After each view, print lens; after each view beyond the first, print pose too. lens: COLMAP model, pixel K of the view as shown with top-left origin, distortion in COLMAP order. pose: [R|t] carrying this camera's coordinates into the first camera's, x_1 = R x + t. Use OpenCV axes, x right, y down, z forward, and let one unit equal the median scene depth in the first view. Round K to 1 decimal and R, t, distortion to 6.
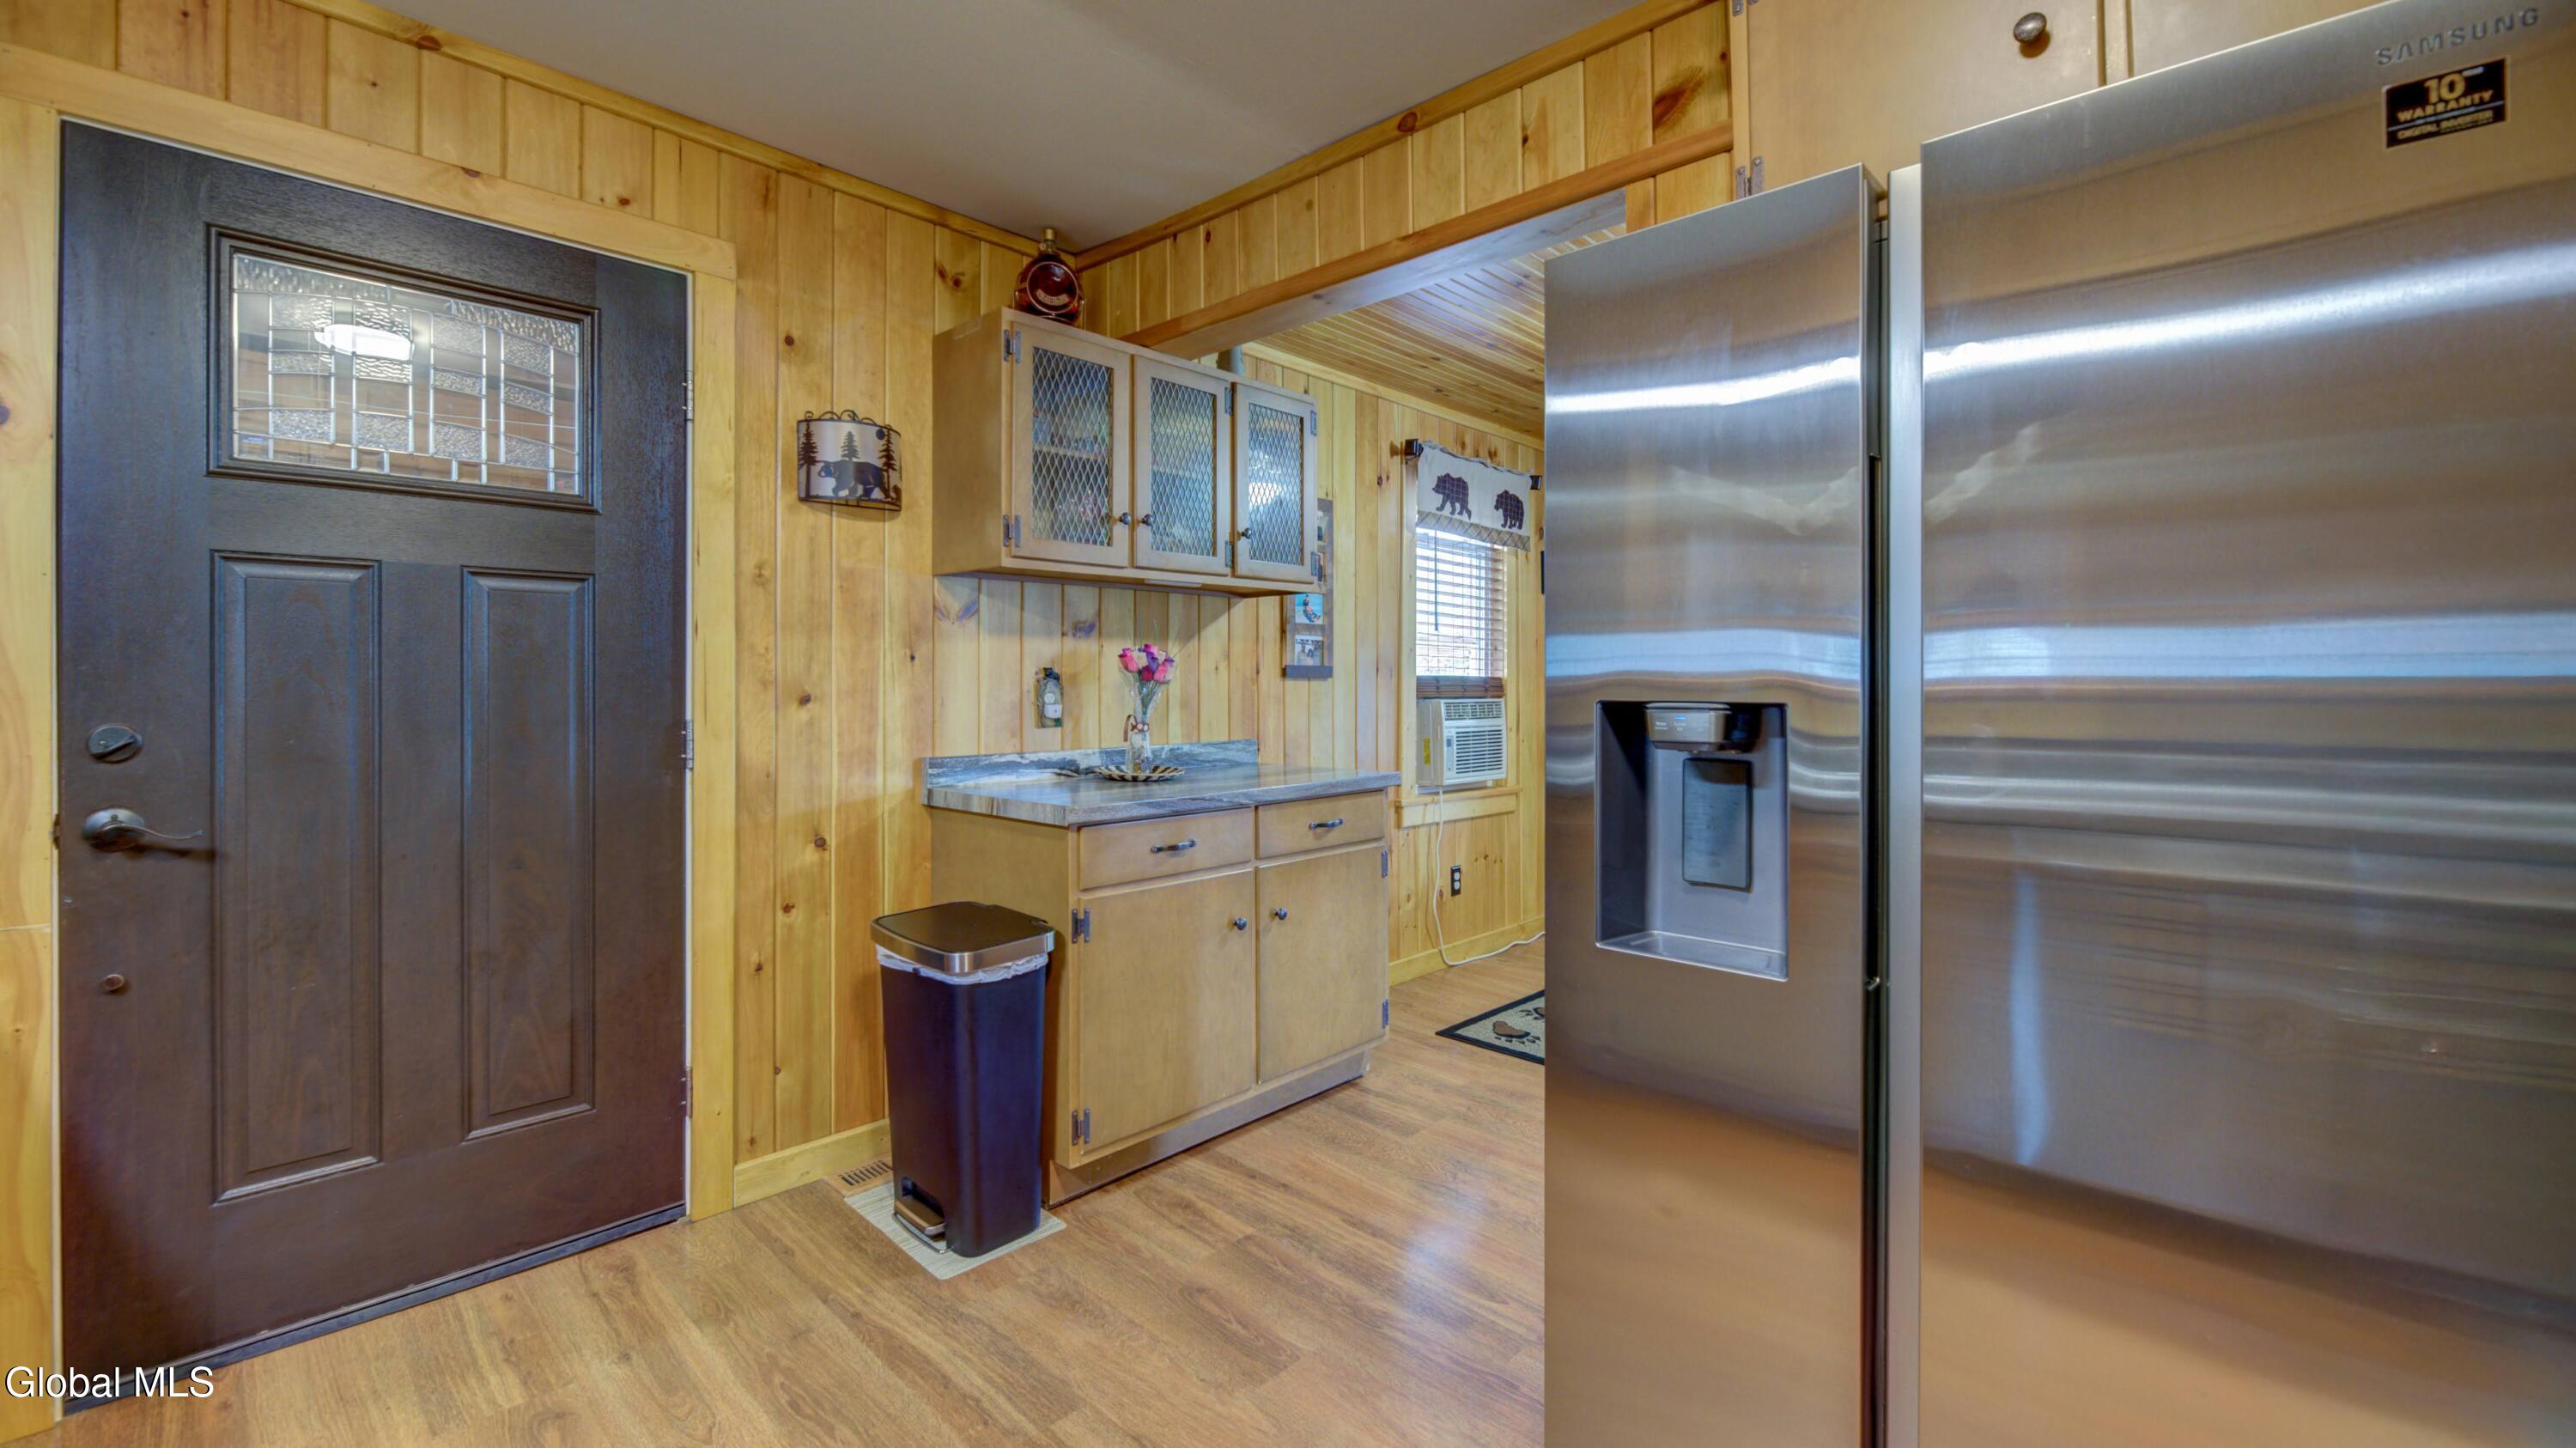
lens RADIAL K [[1061.0, 0, 1292.6], [0, 1061.0, 700.6], [0, 0, 1]] dist [-0.000437, -0.000095]
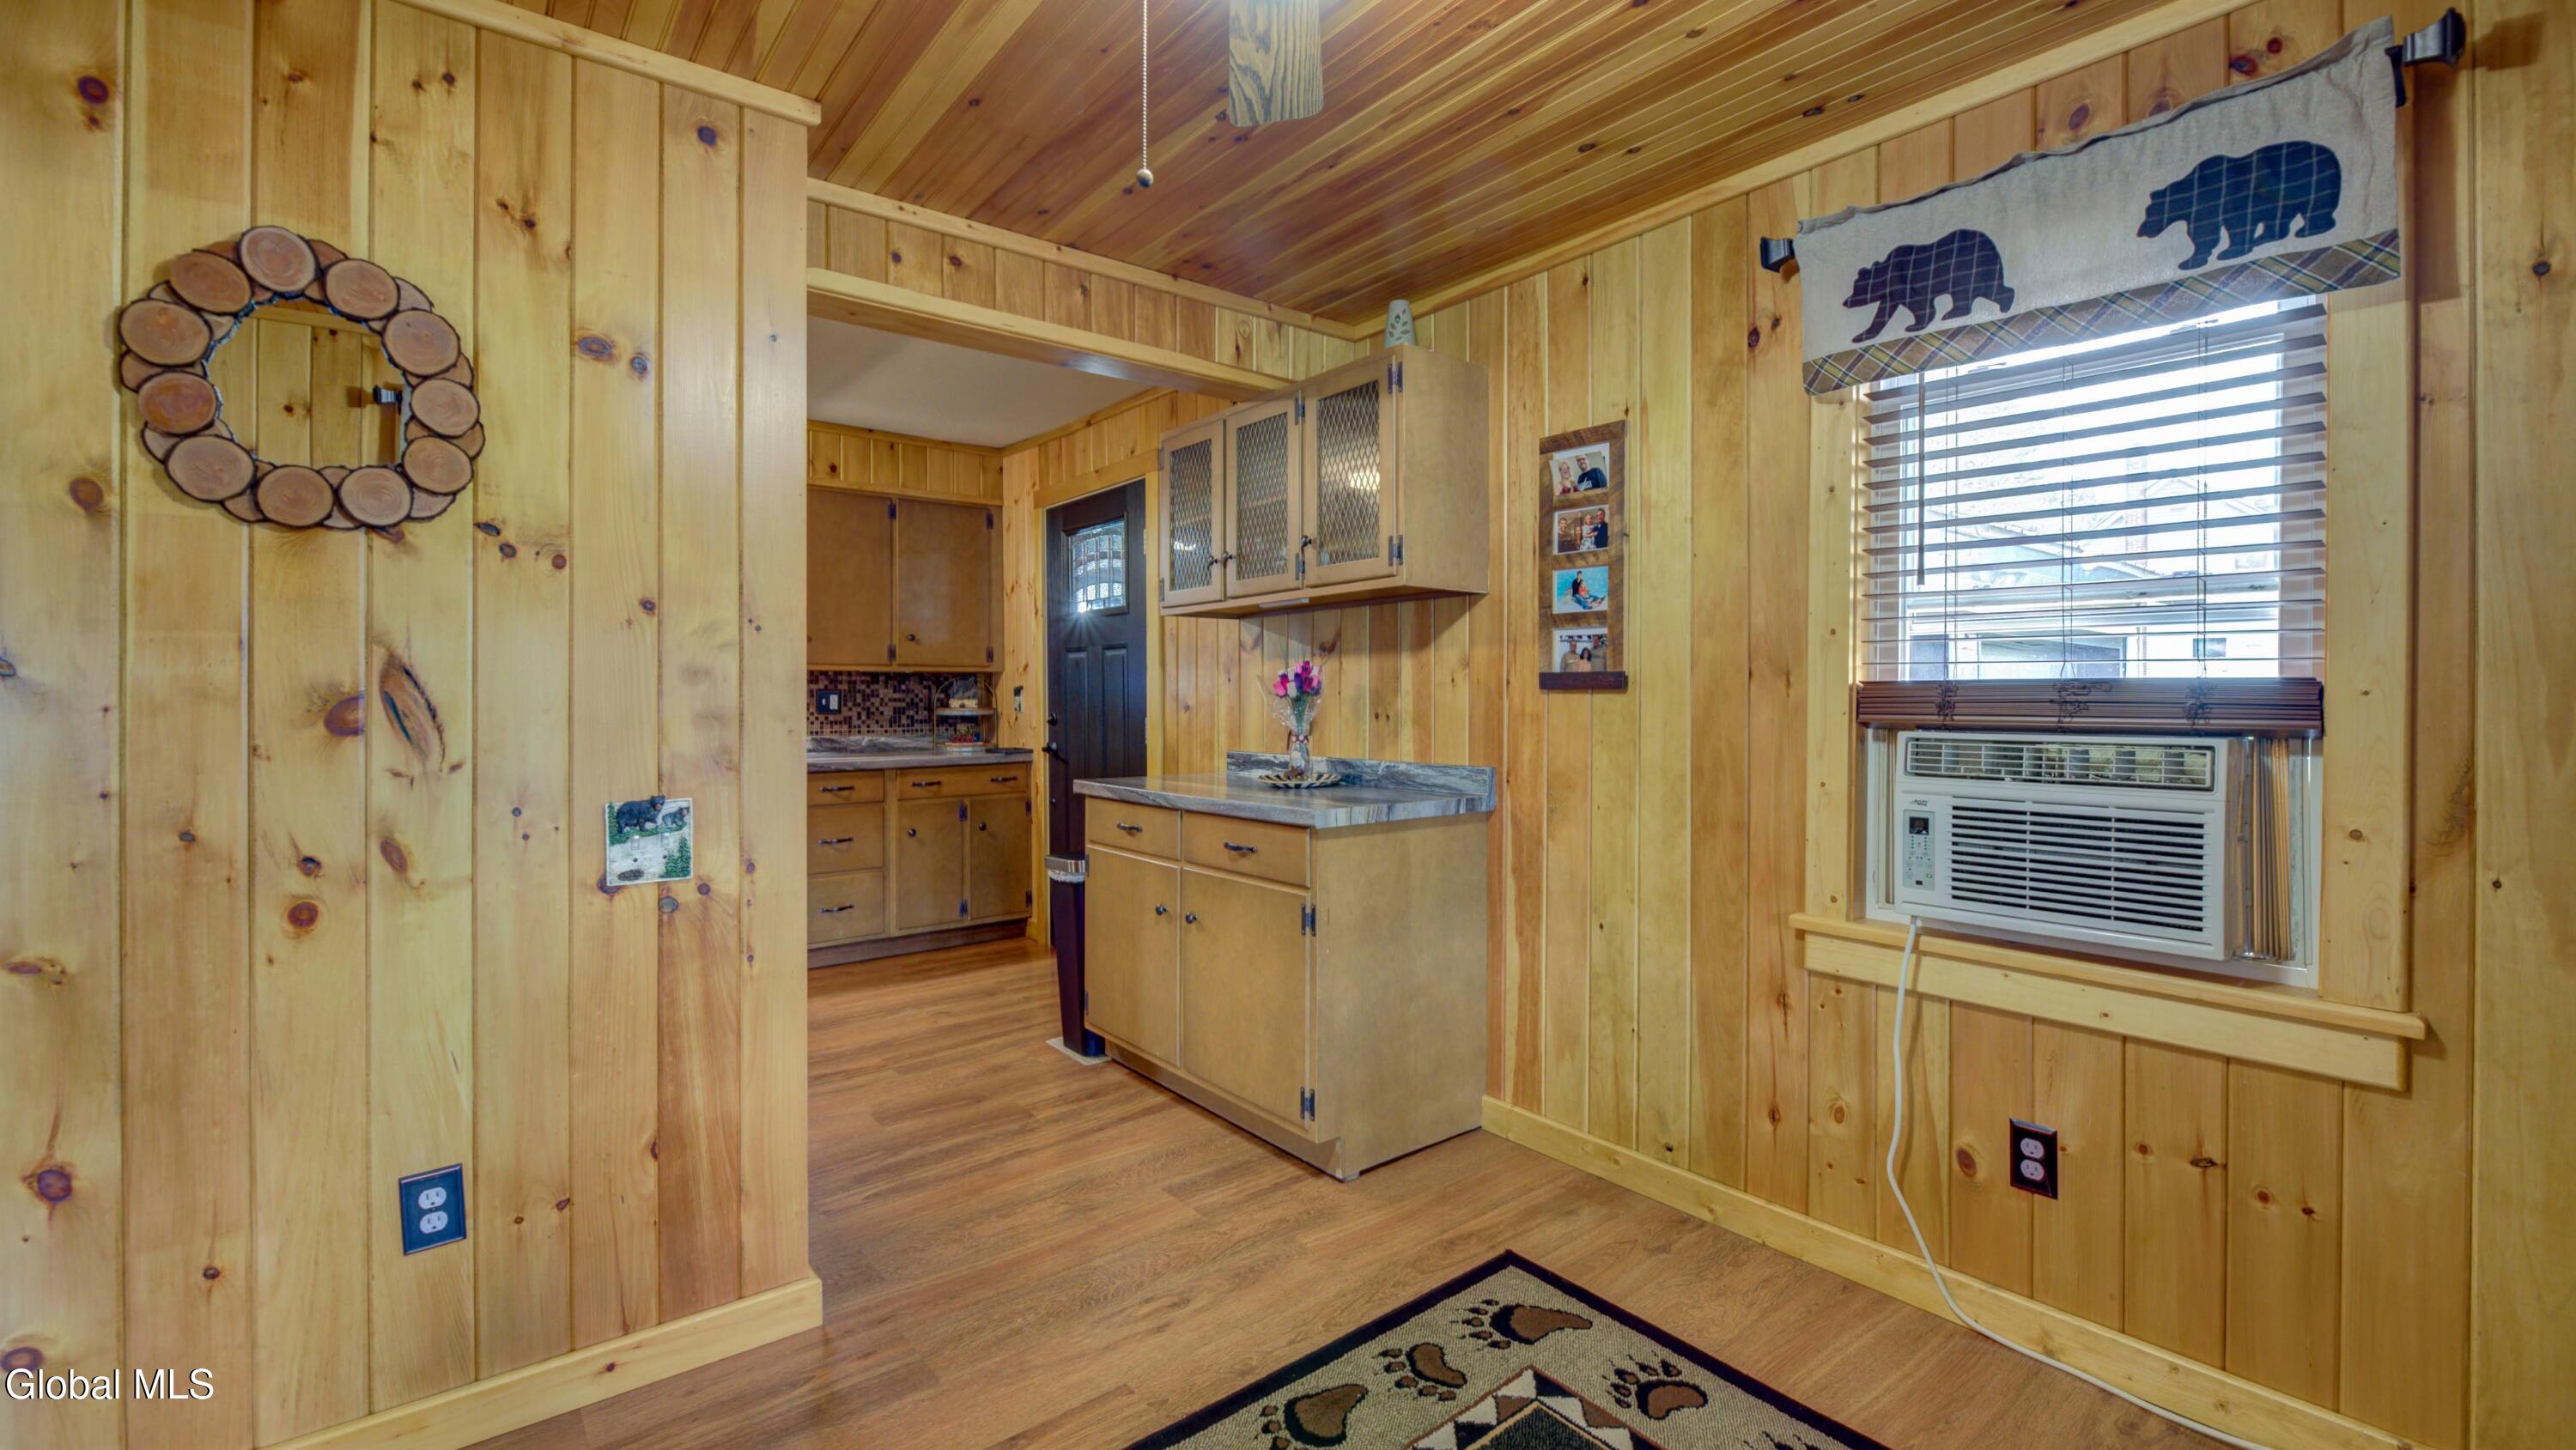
lens RADIAL K [[1062.2, 0, 1296.5], [0, 1062.2, 725.0], [0, 0, 1]] dist [-0.002839, -0.000583]
pose [[-0.141529, 0.024260, -0.989637, 0.839123], [-0.015845, 0.999516, 0.026768, -0.015835], [0.989807, 0.019469, -0.141076, 1.041882]]
